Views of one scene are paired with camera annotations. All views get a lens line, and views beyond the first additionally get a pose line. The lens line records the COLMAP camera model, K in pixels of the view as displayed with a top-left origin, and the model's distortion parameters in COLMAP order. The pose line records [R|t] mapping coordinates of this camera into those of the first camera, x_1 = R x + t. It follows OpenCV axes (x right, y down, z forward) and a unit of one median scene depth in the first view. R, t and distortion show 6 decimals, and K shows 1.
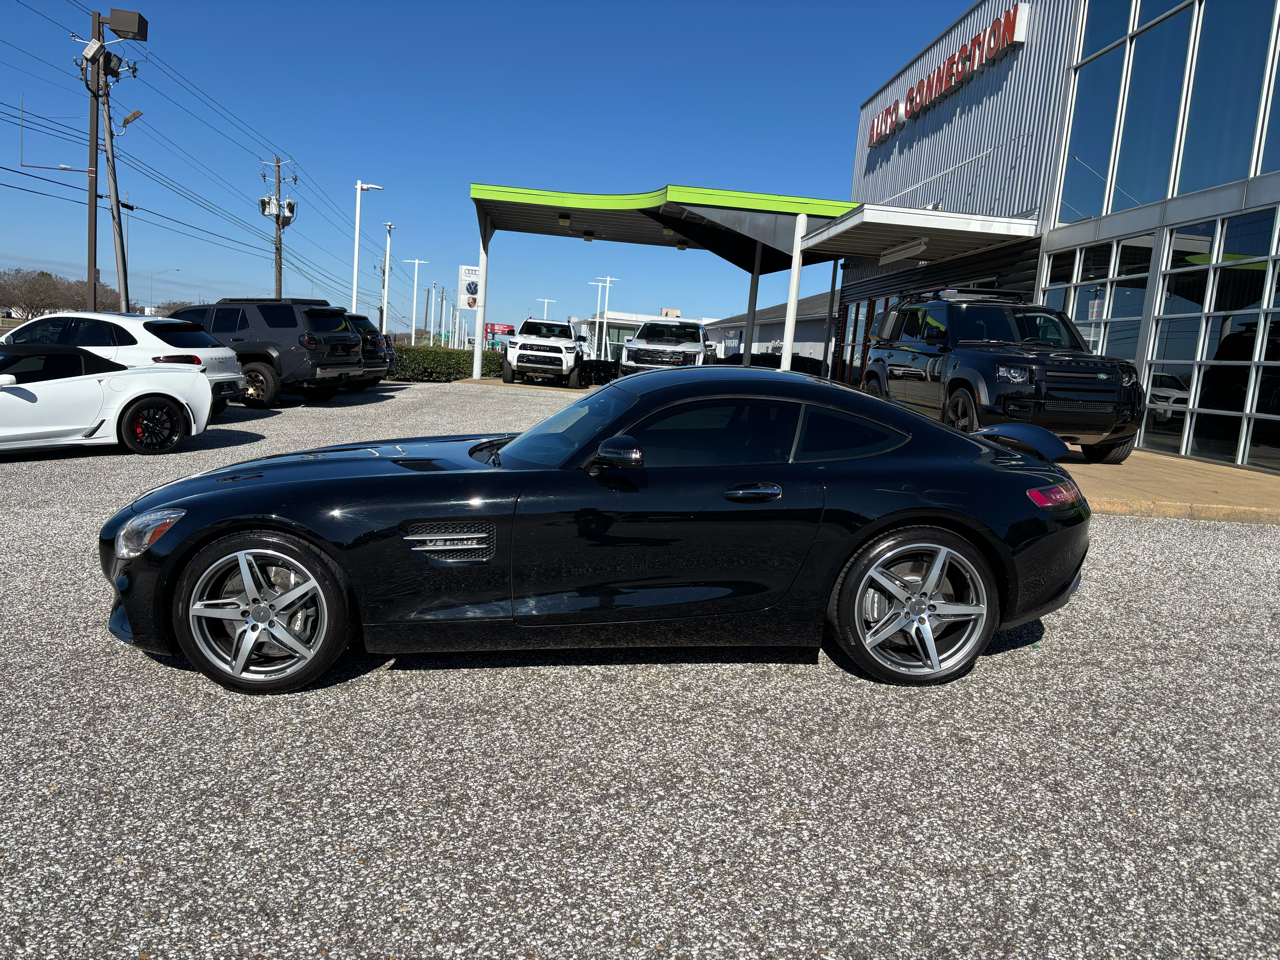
lens RADIAL K [[973.0, 0, 660.8], [0, 973.0, 468.1], [0, 0, 1]] dist [0.057055, -0.074537]
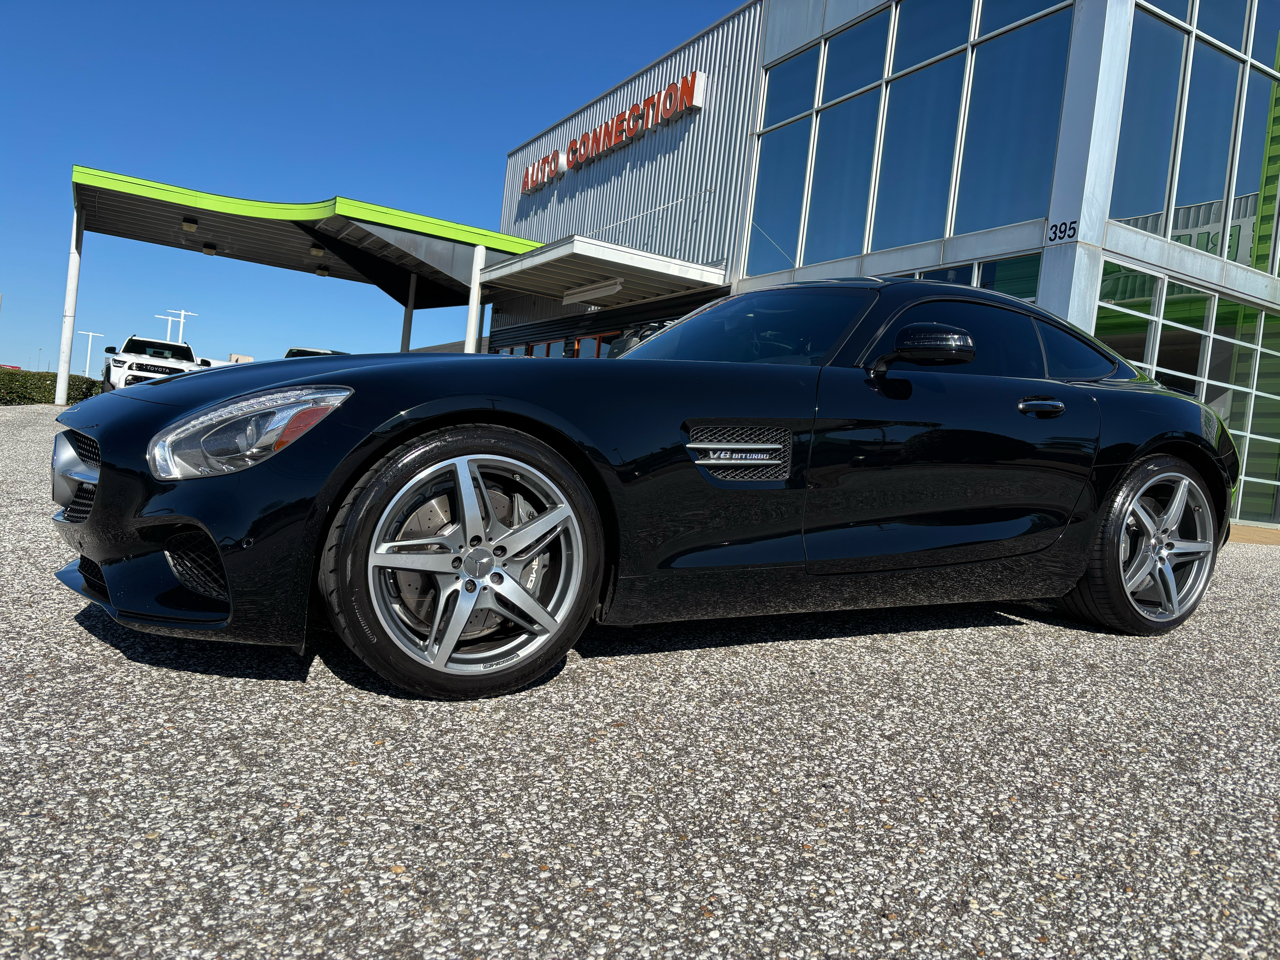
lens RADIAL K [[973.0, 0, 667.8], [0, 973.0, 463.3], [0, 0, 1]] dist [0.057055, -0.074537]
pose [[0.904471, 0.016966, 0.426198, -0.104616], [0.013495, 0.997570, -0.068350, 0.024254], [-0.426322, 0.067572, 0.902044, 0.074675]]
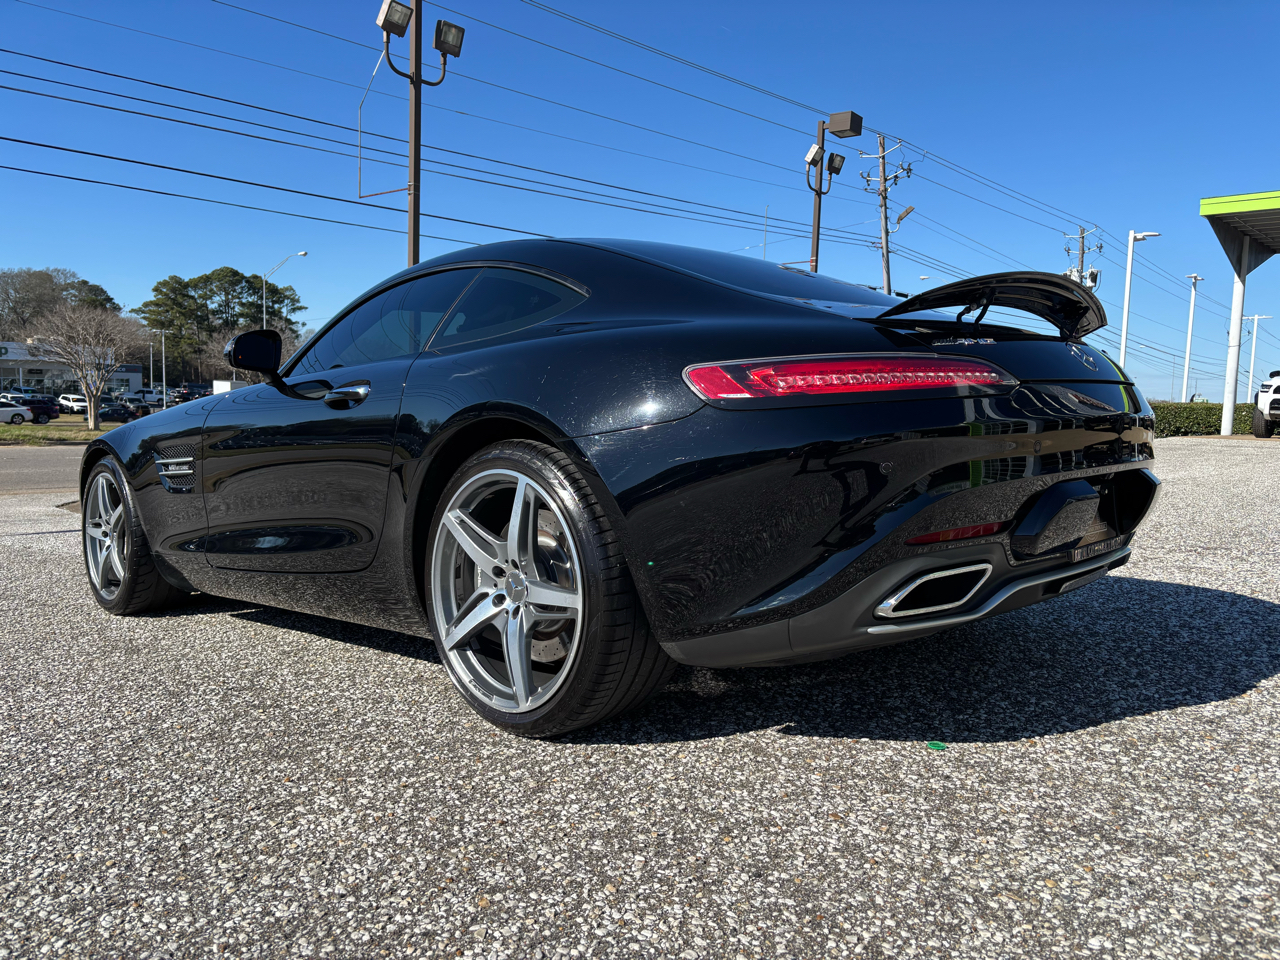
lens RADIAL K [[973.0, 0, 654.2], [0, 973.0, 484.5], [0, 0, 1]] dist [0.057055, -0.074537]
pose [[0.660657, 0.000816, -0.750688, 0.146115], [-0.056507, 0.997216, -0.048646, 0.021009], [0.748558, 0.074557, 0.658864, 0.137692]]
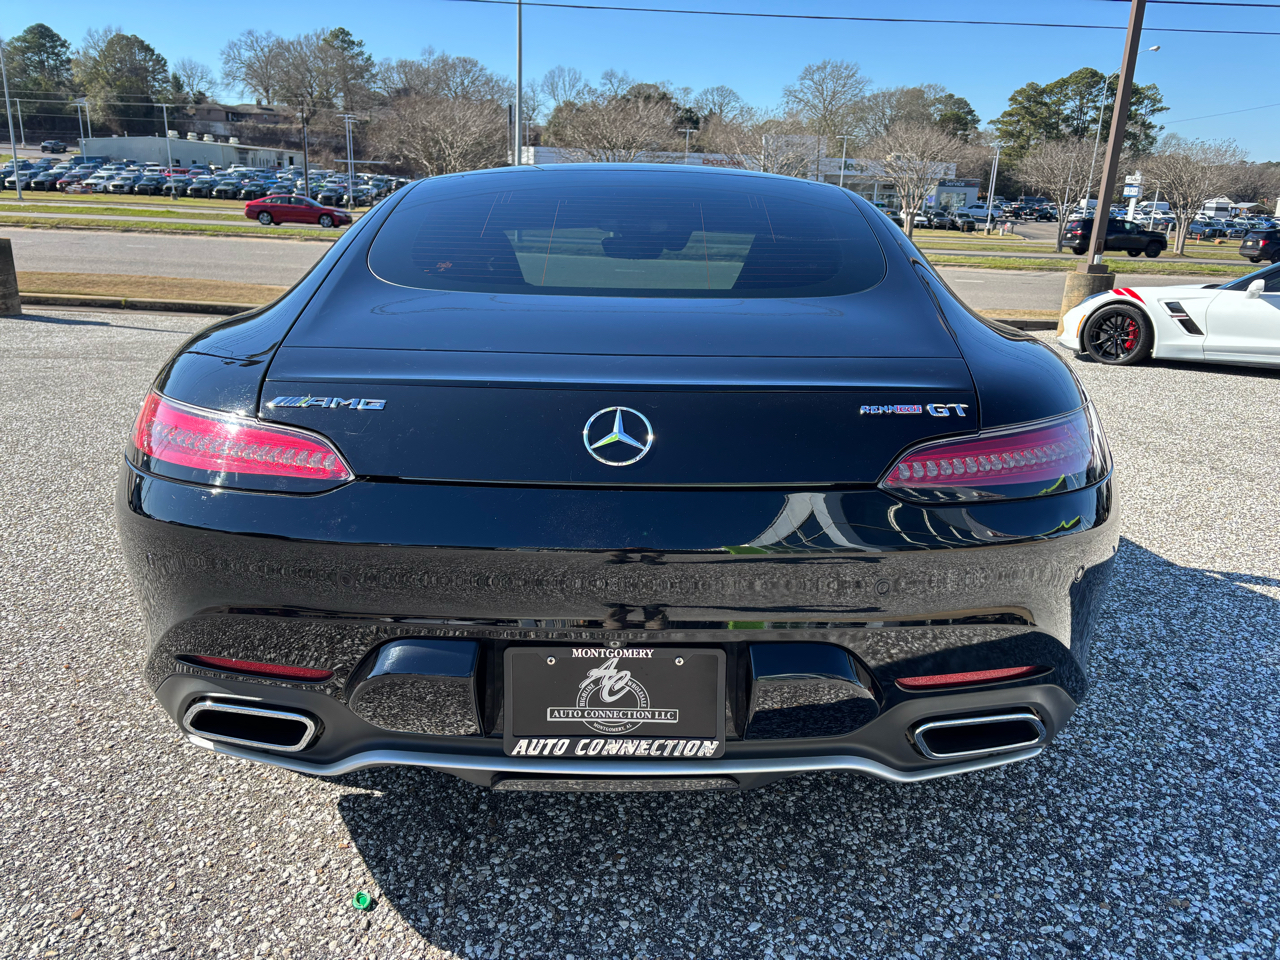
lens RADIAL K [[973.0, 0, 640.6], [0, 973.0, 485.3], [0, 0, 1]] dist [0.057055, -0.074537]
pose [[-0.089829, 0.209750, -0.973620, 0.157821], [-0.150496, 0.963488, 0.221453, -0.012666], [0.984521, 0.166419, -0.054982, 0.251714]]
